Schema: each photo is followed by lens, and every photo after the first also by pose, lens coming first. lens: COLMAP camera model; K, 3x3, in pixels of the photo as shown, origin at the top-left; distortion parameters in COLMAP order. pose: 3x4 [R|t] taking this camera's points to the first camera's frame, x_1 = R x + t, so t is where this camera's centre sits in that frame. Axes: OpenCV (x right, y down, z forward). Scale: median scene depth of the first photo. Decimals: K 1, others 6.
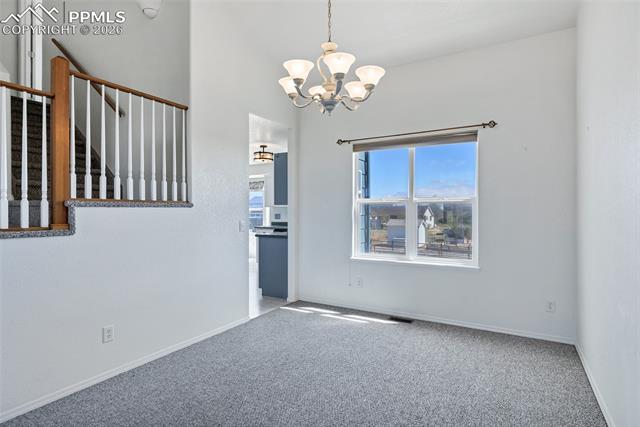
lens RADIAL K [[342.2, 0, 319.4], [0, 342.2, 209.3], [0, 0, 1]] dist [0.003207, 0.001271]
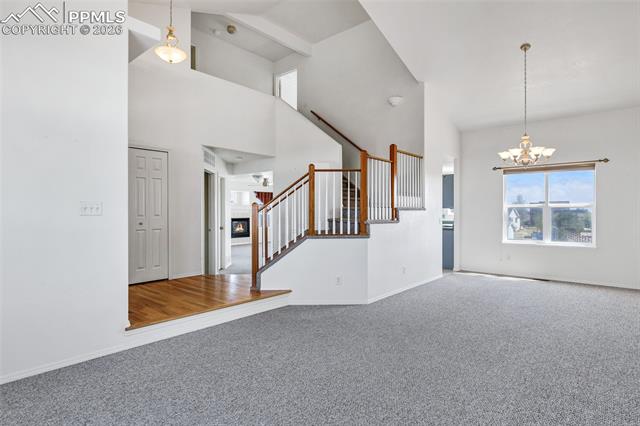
lens RADIAL K [[352.2, 0, 320.4], [0, 352.2, 210.0], [0, 0, 1]] dist [0.003583, 0.000849]
pose [[0.982234, 0.002788, -0.187642, -0.450007], [-0.002628, 0.999996, 0.001101, -0.005955], [0.187644, -0.000588, 0.982237, -0.793789]]
